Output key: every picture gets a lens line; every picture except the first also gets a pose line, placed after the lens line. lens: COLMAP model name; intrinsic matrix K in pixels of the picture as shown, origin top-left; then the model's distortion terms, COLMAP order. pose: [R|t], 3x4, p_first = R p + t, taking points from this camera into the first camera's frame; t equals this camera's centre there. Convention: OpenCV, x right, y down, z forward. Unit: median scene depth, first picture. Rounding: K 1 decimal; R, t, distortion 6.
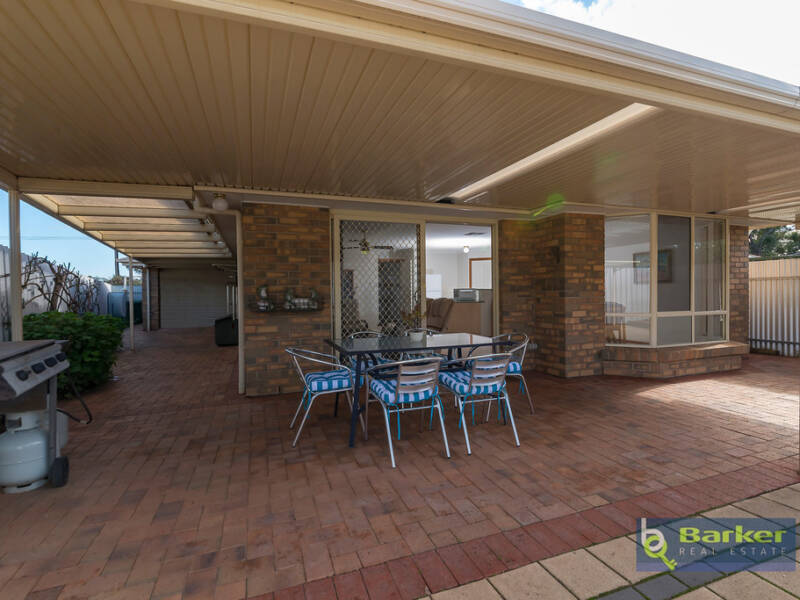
lens RADIAL K [[408.1, 0, 400.0], [0, 408.1, 300.0], [0, 0, 1]] dist [-0.006156, -0.000135]
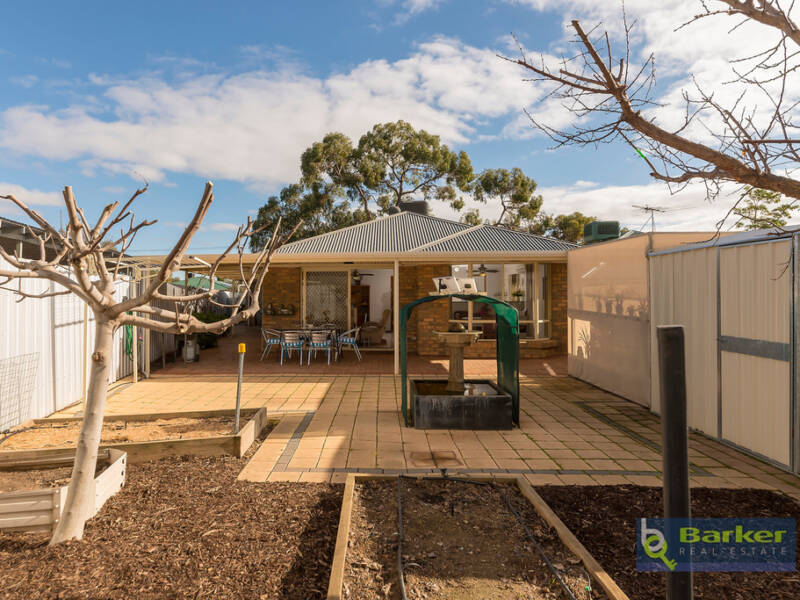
lens RADIAL K [[473.5, 0, 400.0], [0, 473.5, 300.0], [0, 0, 1]] dist [-0.000731, -0.000926]
pose [[0.925181, 0.009987, -0.379395, 1.118667], [-0.014631, 0.999849, -0.009361, -0.032717], [0.379244, 0.014211, 0.925188, -0.981290]]
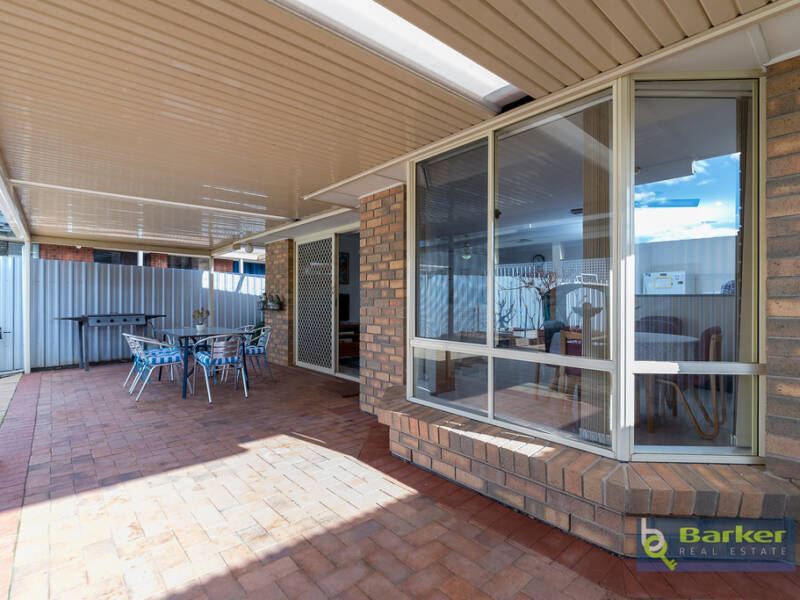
lens RADIAL K [[408.1, 0, 400.0], [0, 408.1, 300.0], [0, 0, 1]] dist [-0.006156, -0.000135]
pose [[0.335958, 0.012795, -0.941790, 1.158786], [-0.018764, 0.999800, 0.006890, -0.025799], [0.941690, 0.015357, 0.336131, 0.799709]]
